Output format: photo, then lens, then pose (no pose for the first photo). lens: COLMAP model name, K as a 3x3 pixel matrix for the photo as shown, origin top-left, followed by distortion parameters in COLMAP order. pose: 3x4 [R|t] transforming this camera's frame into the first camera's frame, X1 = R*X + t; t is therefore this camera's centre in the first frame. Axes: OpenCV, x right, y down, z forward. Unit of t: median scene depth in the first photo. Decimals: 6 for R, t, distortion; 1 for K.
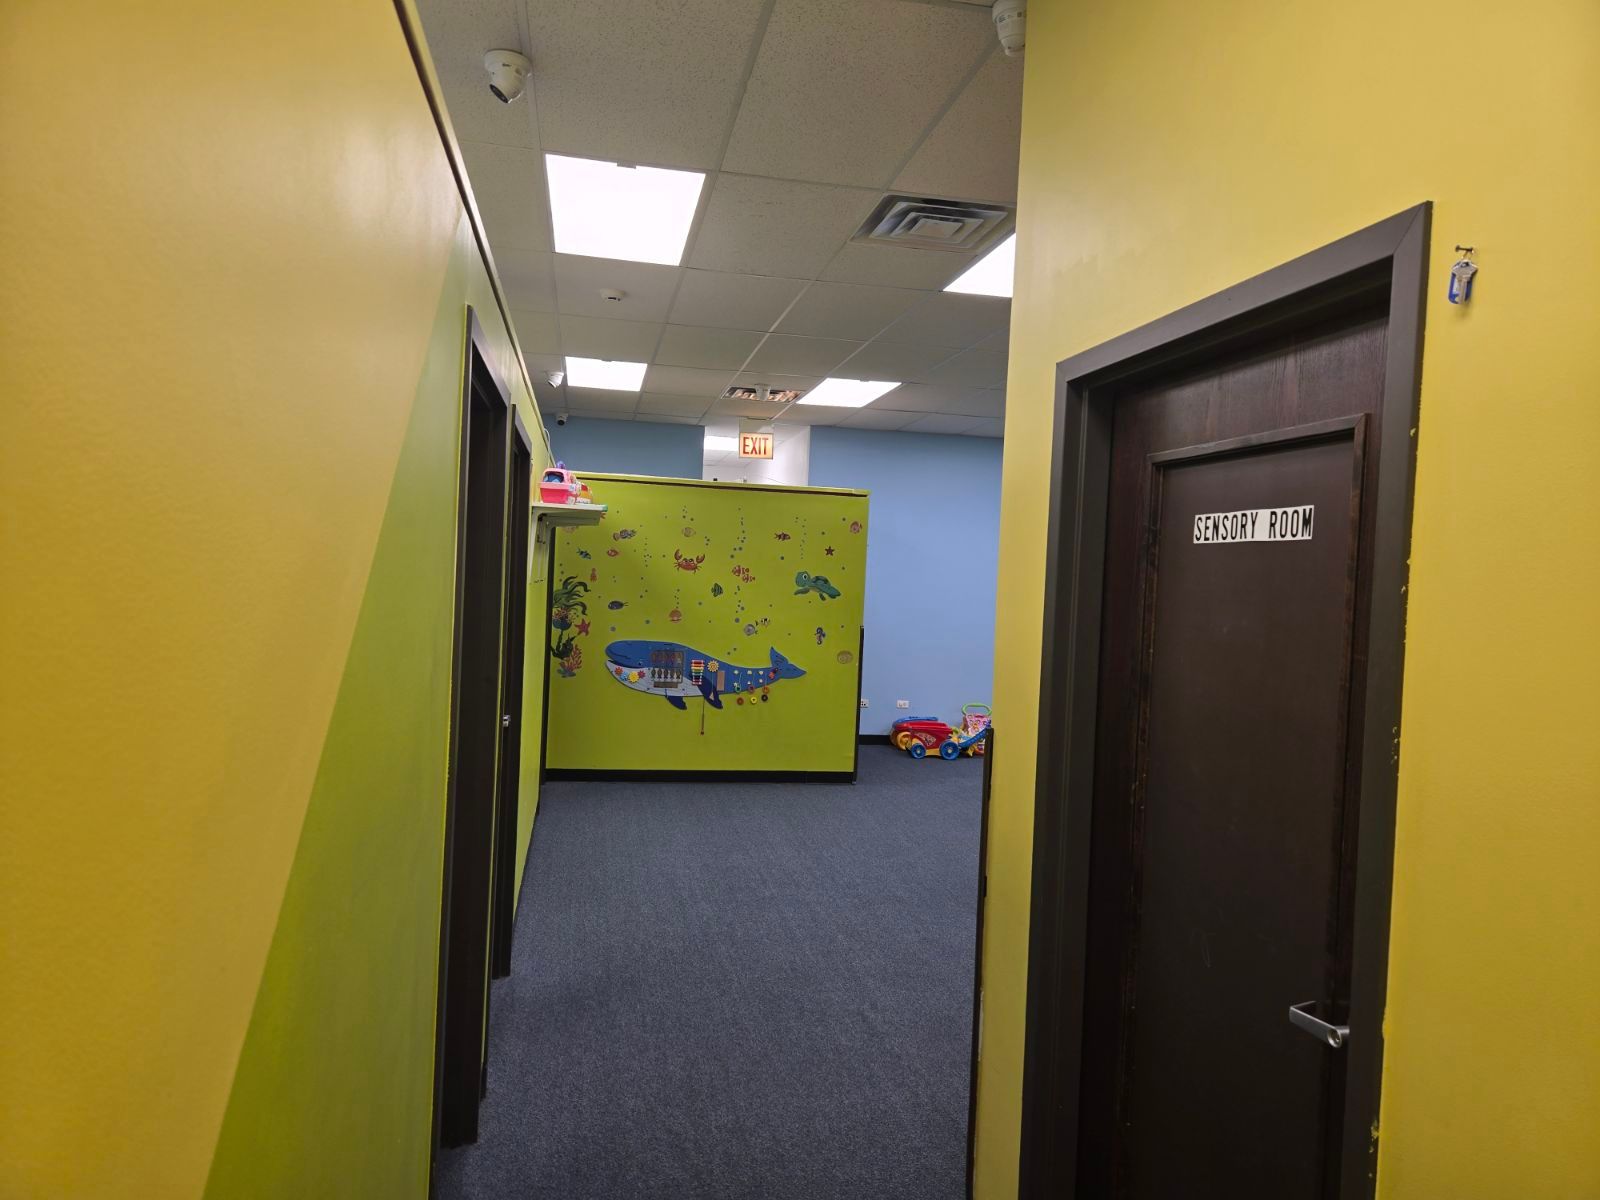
lens RADIAL K [[1073.9, 0, 799.6], [0, 1073.9, 586.3], [0, 0, 1]] dist [0.049492, -0.051817]
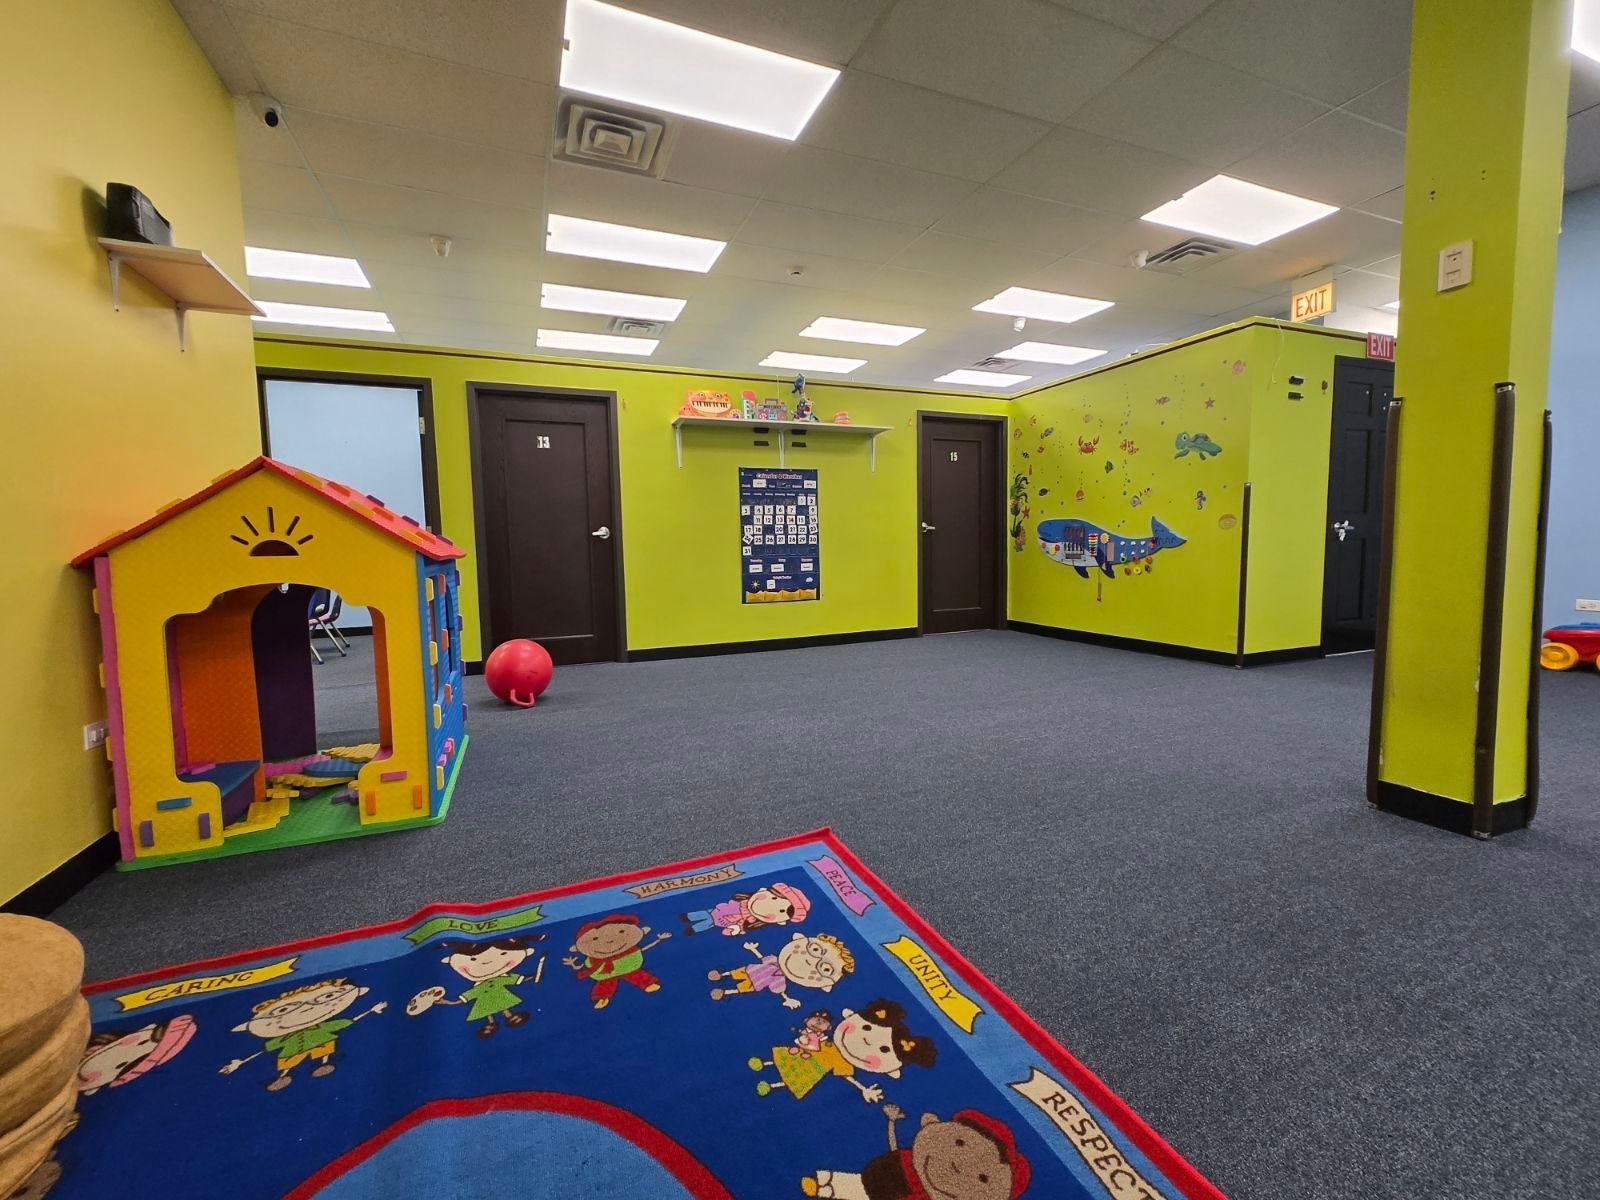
lens RADIAL K [[677.8, 0, 798.1], [0, 677.8, 603.2], [0, 0, 1]] dist [0.000528, -0.000511]
pose [[0.181257, 0.036649, -0.982753, 0.533397], [0.018465, 0.999002, 0.040661, 0.105519], [0.983262, -0.025517, 0.180400, 0.568828]]
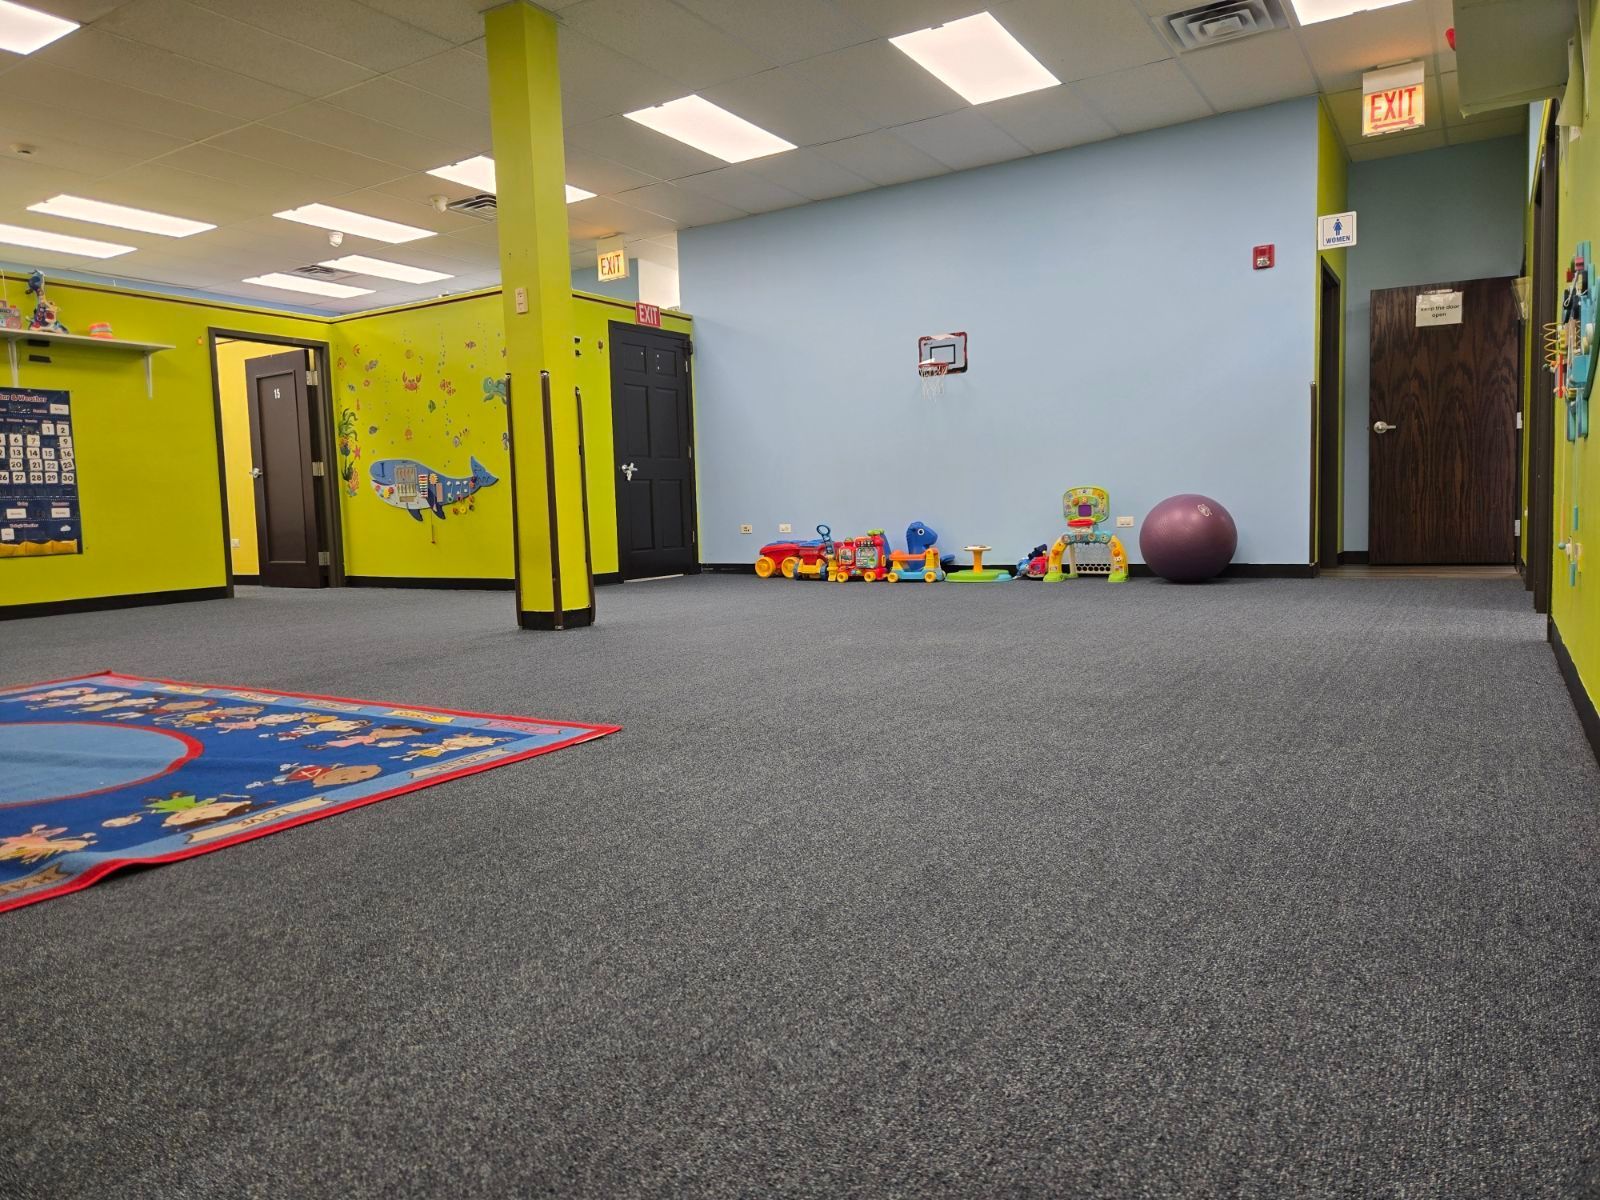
lens RADIAL K [[1073.9, 0, 799.6], [0, 1073.9, 586.3], [0, 0, 1]] dist [0.049492, -0.051817]
pose [[0.718951, -0.014000, -0.694920, 0.906613], [0.056836, 0.997633, 0.038703, 0.157772], [0.692733, -0.067322, 0.718045, 0.479137]]
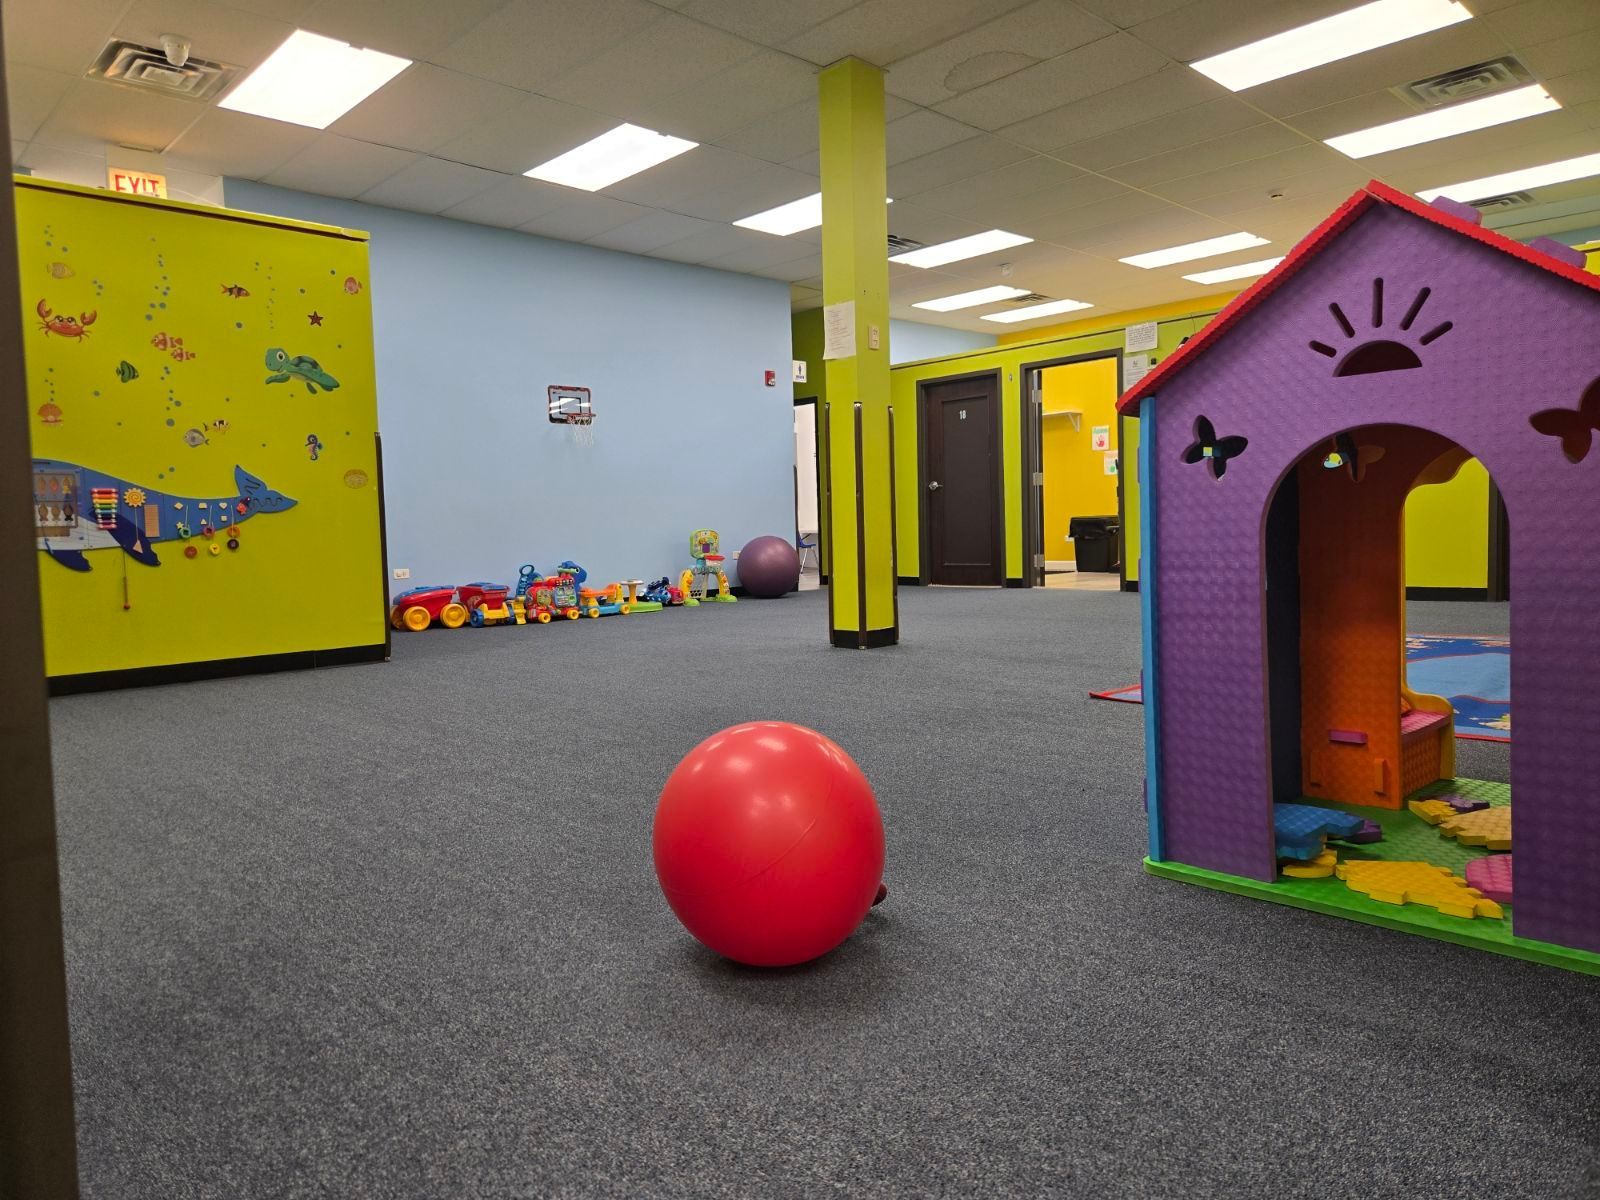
lens RADIAL K [[1073.9, 0, 799.6], [0, 1073.9, 586.3], [0, 0, 1]] dist [0.049492, -0.051817]
pose [[0.836996, -0.100932, 0.537820, -0.100729], [0.073327, 0.994666, 0.072551, 0.107038], [-0.542273, -0.021288, 0.839932, 0.274245]]
